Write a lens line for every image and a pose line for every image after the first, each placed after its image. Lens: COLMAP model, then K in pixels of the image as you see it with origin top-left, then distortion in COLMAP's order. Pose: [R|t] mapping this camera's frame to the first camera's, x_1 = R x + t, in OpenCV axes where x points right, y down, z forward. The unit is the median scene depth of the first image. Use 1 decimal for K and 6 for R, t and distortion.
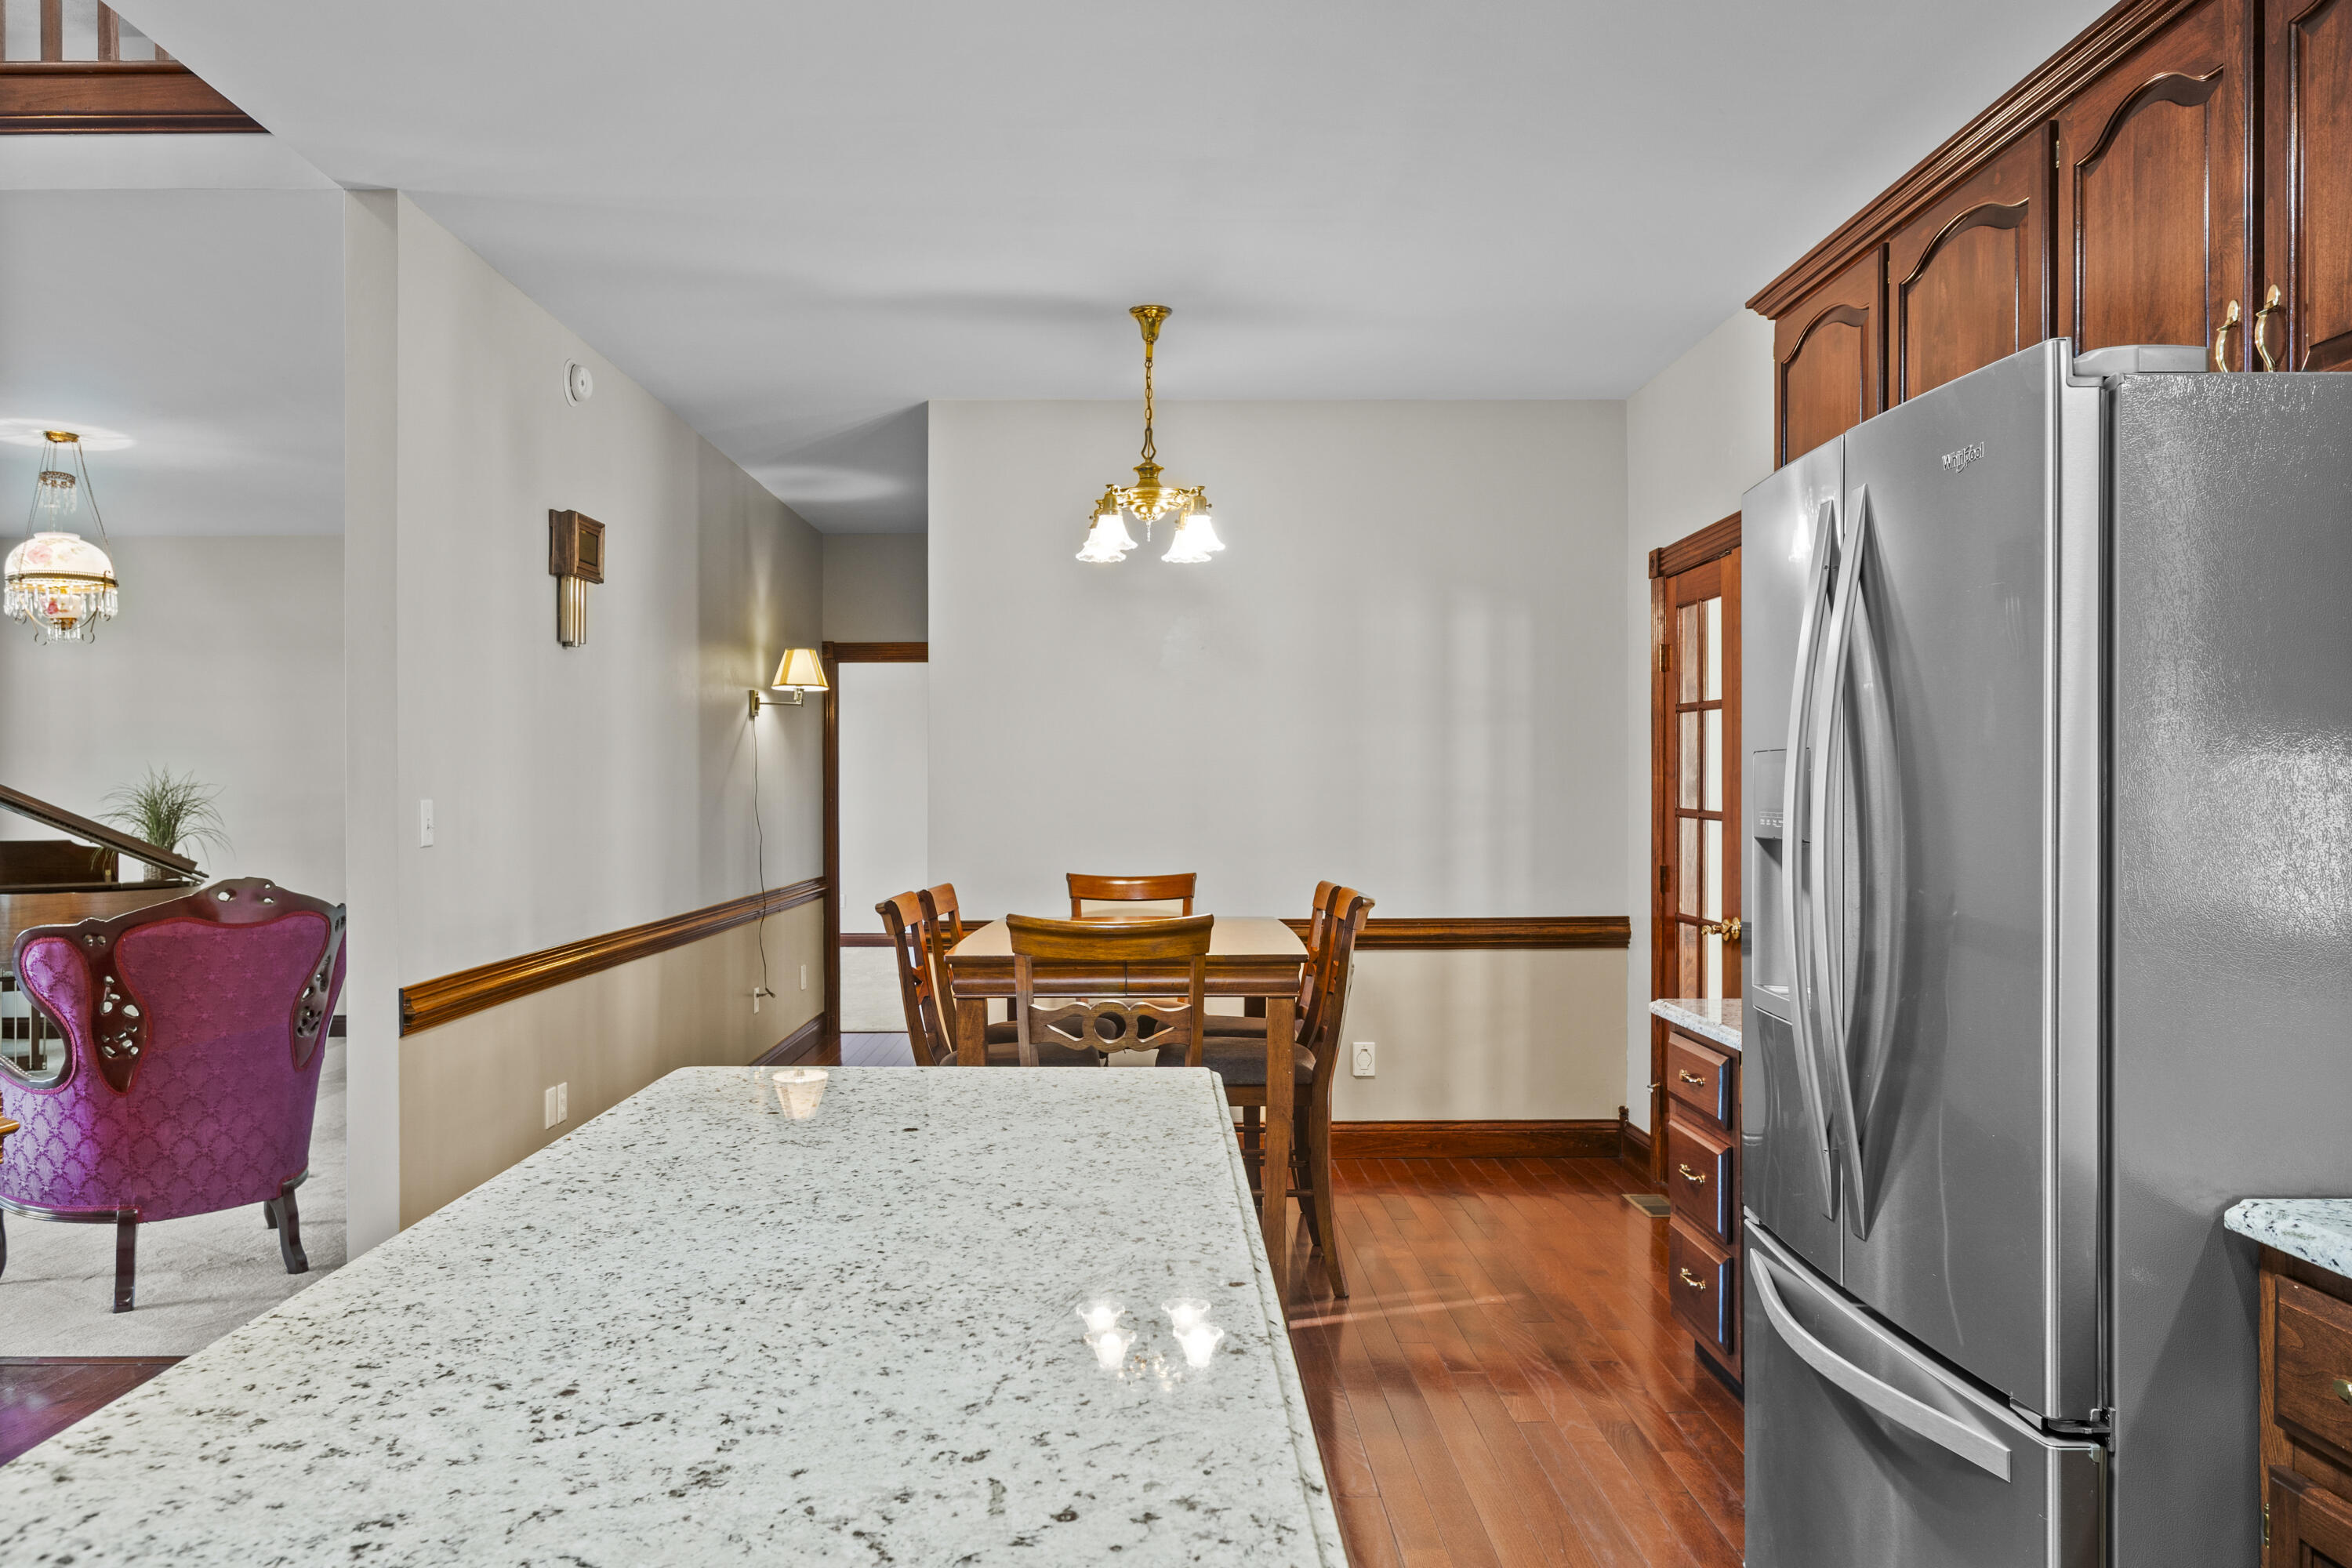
lens RADIAL K [[1666.0, 0, 1166.6], [0, 1666.0, 795.3], [0, 0, 1]] dist [0.000730, 0.002743]
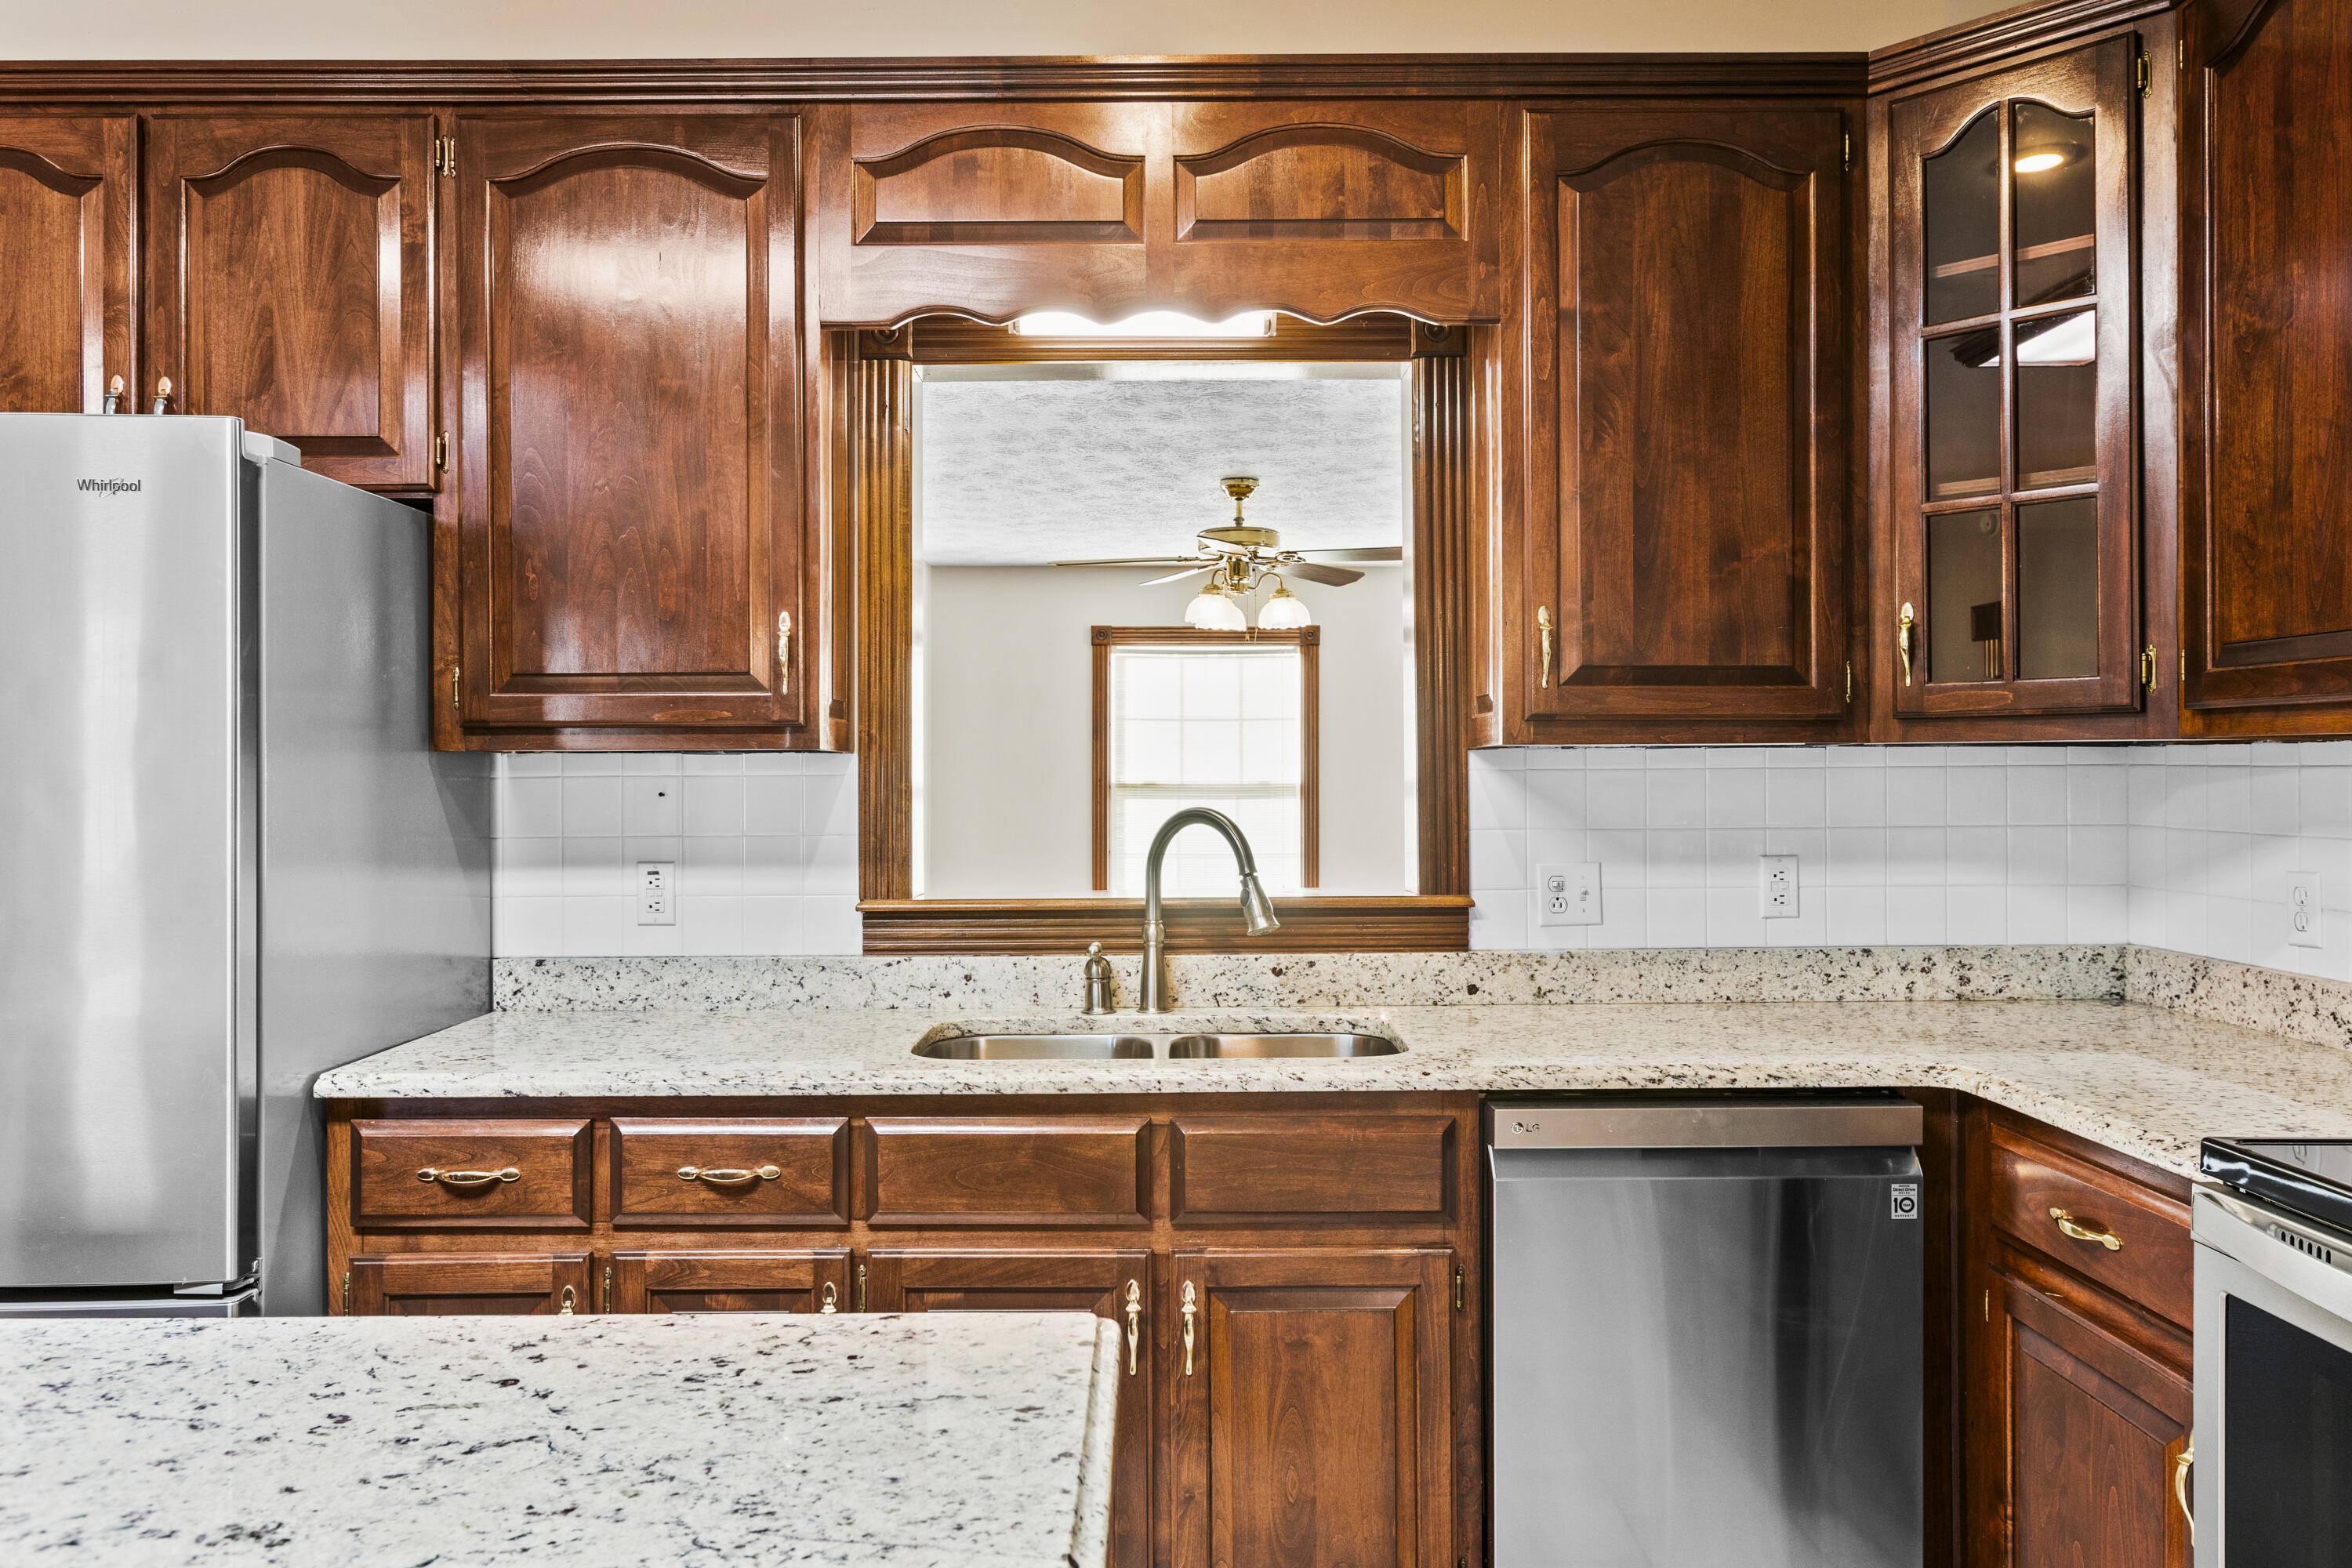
lens RADIAL K [[1641.3, 0, 1172.9], [0, 1641.3, 777.2], [0, 0, 1]] dist [0.002637, 0.006954]
pose [[-0.012198, 0.001138, 0.999925, -1.159994], [0.006619, 0.999978, -0.001057, 0.005566], [-0.999904, 0.006605, -0.012206, 0.504259]]
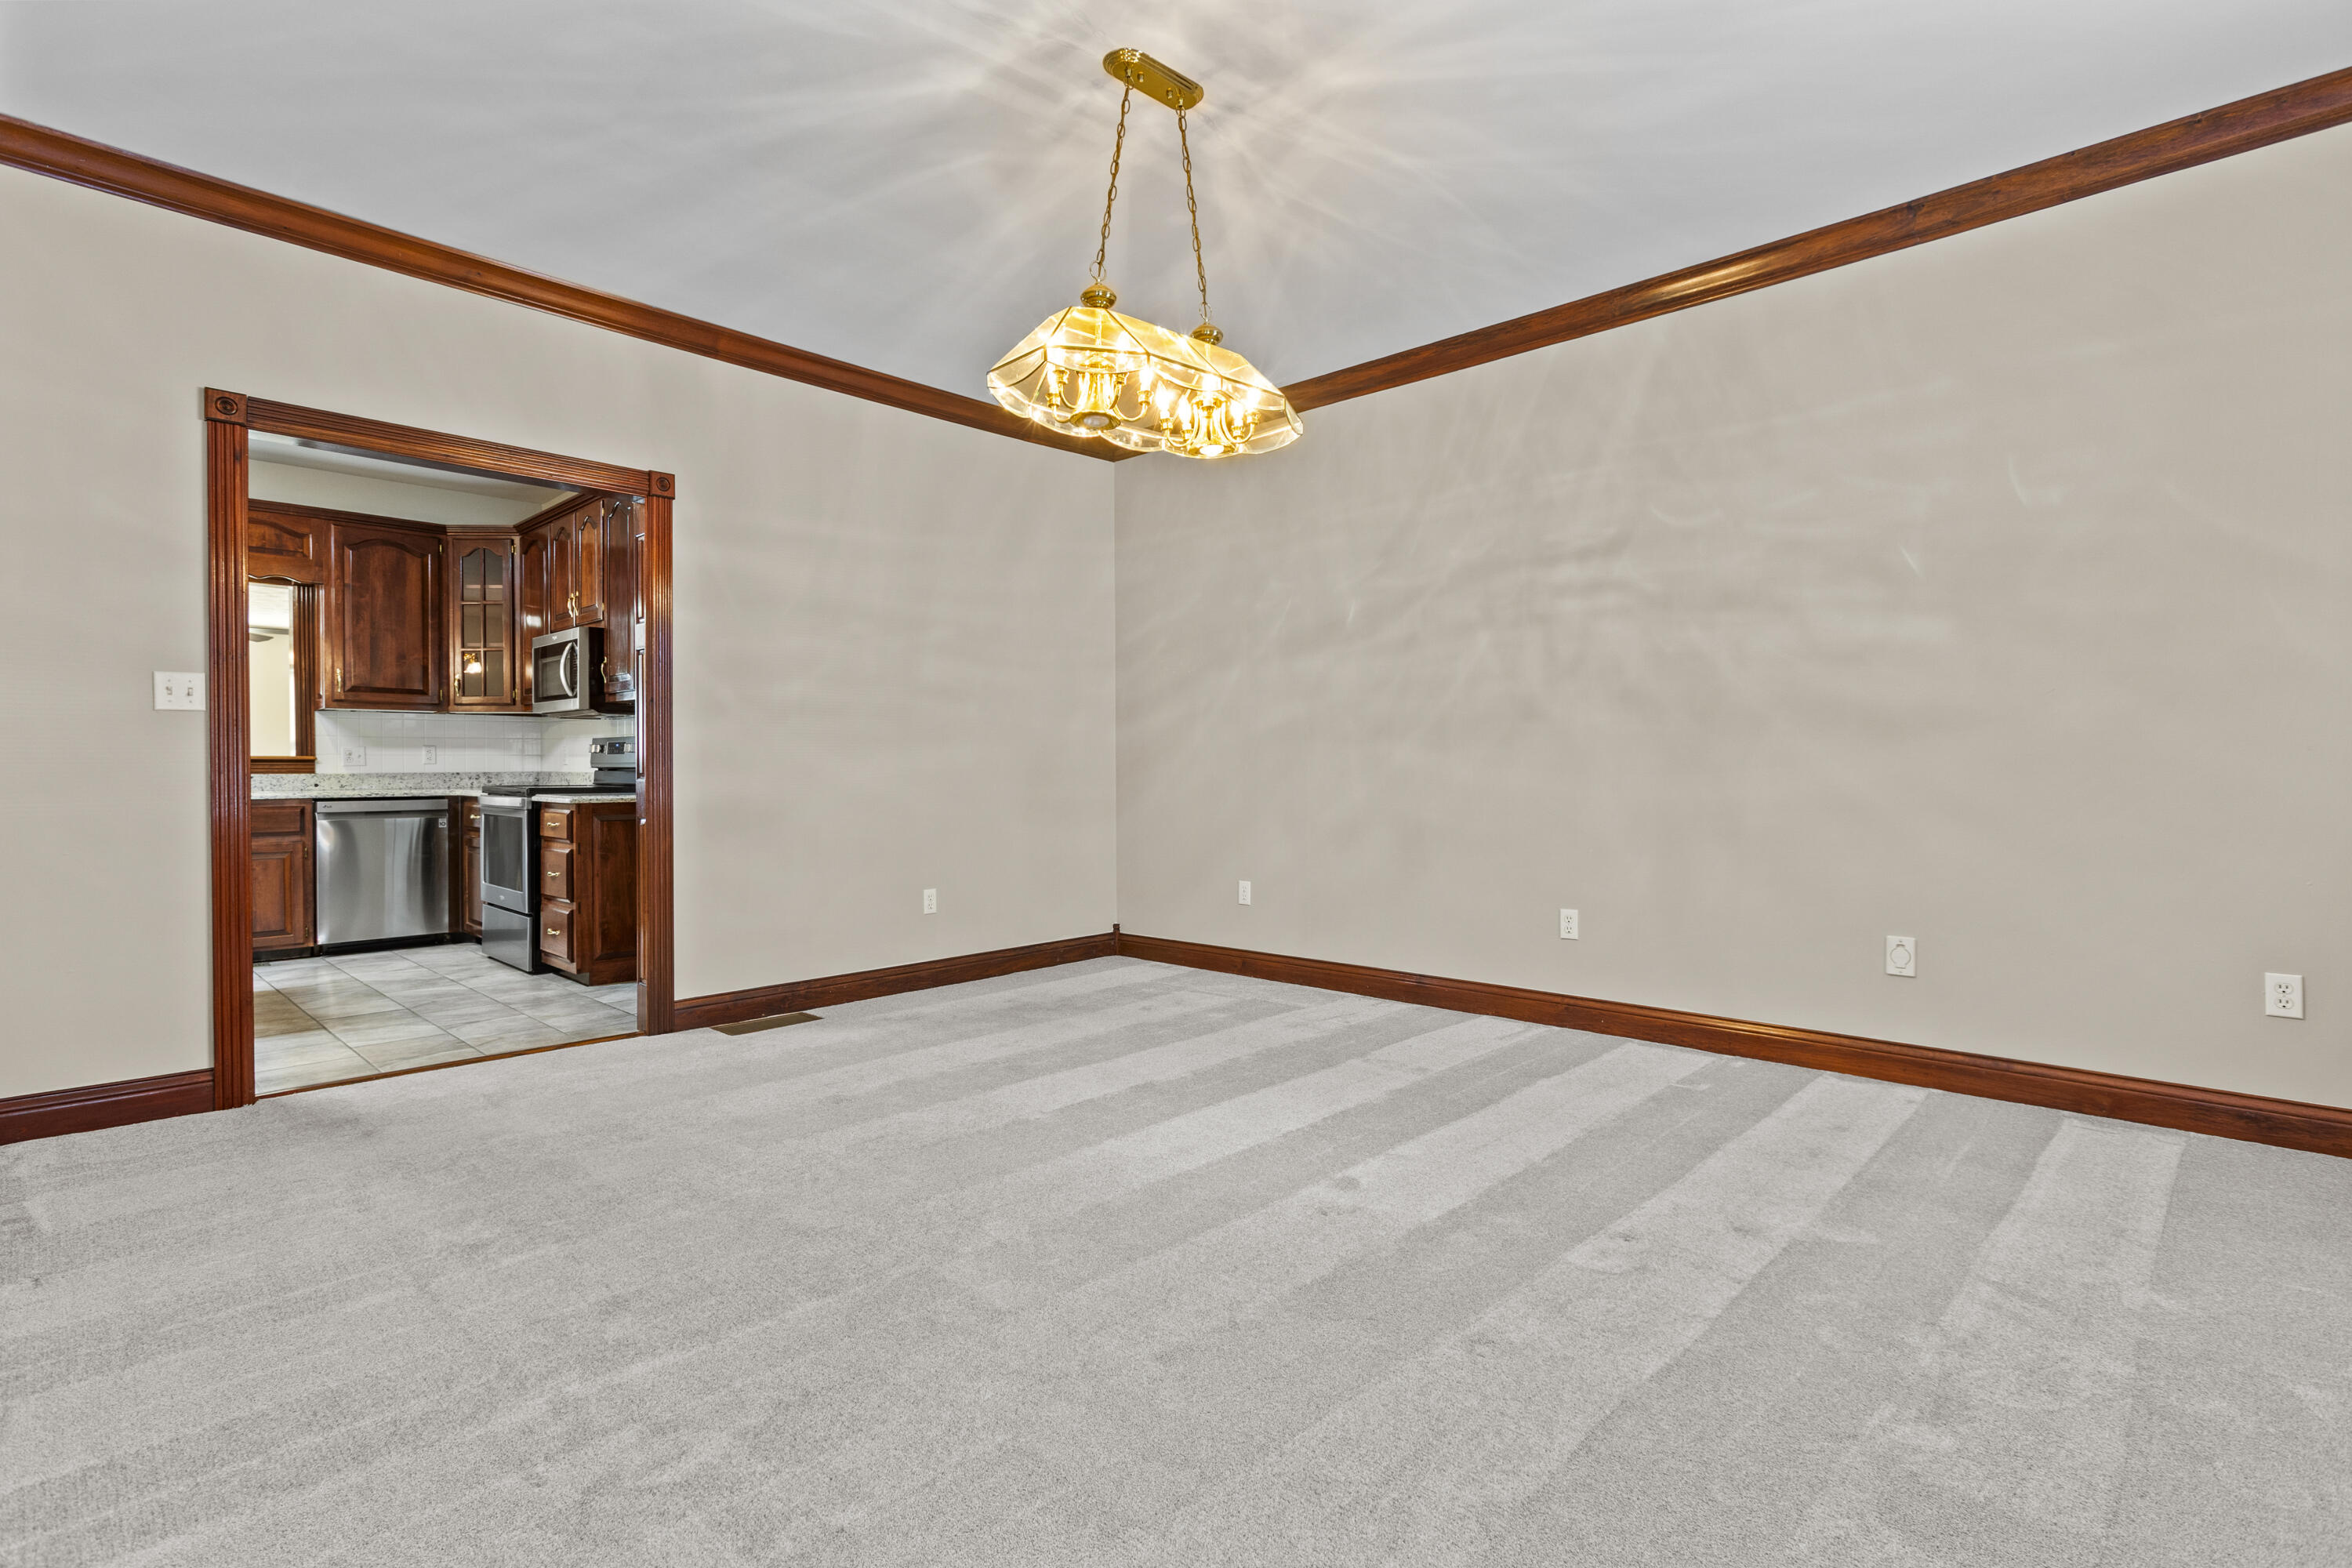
lens RADIAL K [[1087.7, 0, 1151.8], [0, 1087.7, 769.6], [0, 0, 1]] dist [-0.004001, 0.000136]
pose [[-0.722959, 0.001718, 0.690888, -5.554822], [0.006553, 0.999969, 0.004370, 0.271962], [-0.690860, 0.007687, -0.722948, 1.066838]]
